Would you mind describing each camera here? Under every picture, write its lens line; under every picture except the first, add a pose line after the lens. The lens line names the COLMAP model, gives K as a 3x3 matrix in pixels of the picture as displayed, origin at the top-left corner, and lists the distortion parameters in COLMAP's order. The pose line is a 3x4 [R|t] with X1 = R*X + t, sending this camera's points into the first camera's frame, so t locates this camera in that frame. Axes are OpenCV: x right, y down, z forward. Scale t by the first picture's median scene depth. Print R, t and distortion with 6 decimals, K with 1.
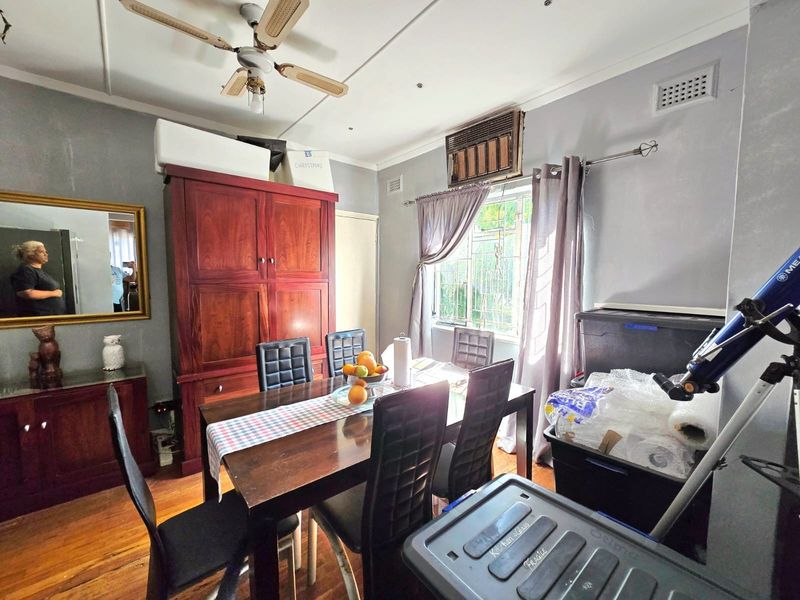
lens RADIAL K [[325.6, 0, 403.6], [0, 325.6, 298.0], [0, 0, 1]] dist [0.002430, 0.000182]
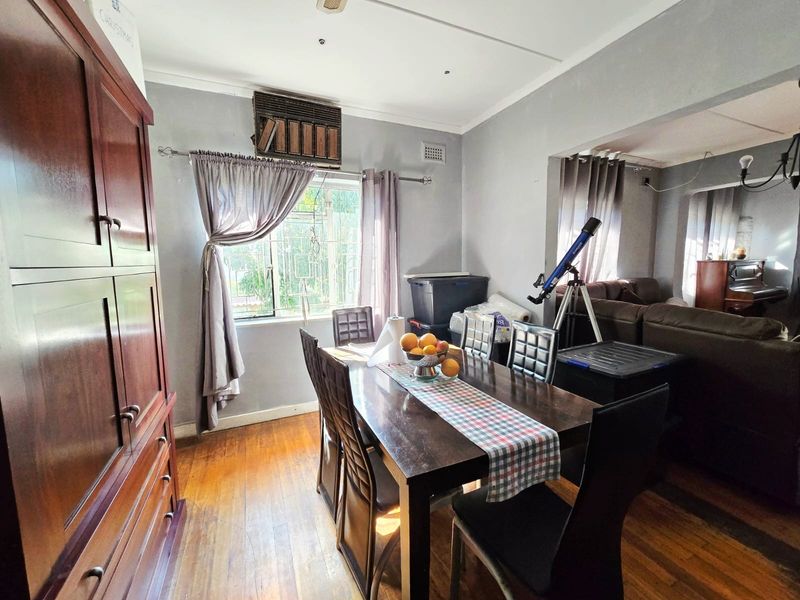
lens RADIAL K [[325.6, 0, 395.7], [0, 325.6, 294.7], [0, 0, 1]] dist [0.002430, 0.000182]
pose [[0.287705, -0.103758, 0.952082, -0.675391], [0.089195, 0.992696, 0.081230, -0.019173], [-0.953556, 0.061551, 0.294859, 0.492975]]
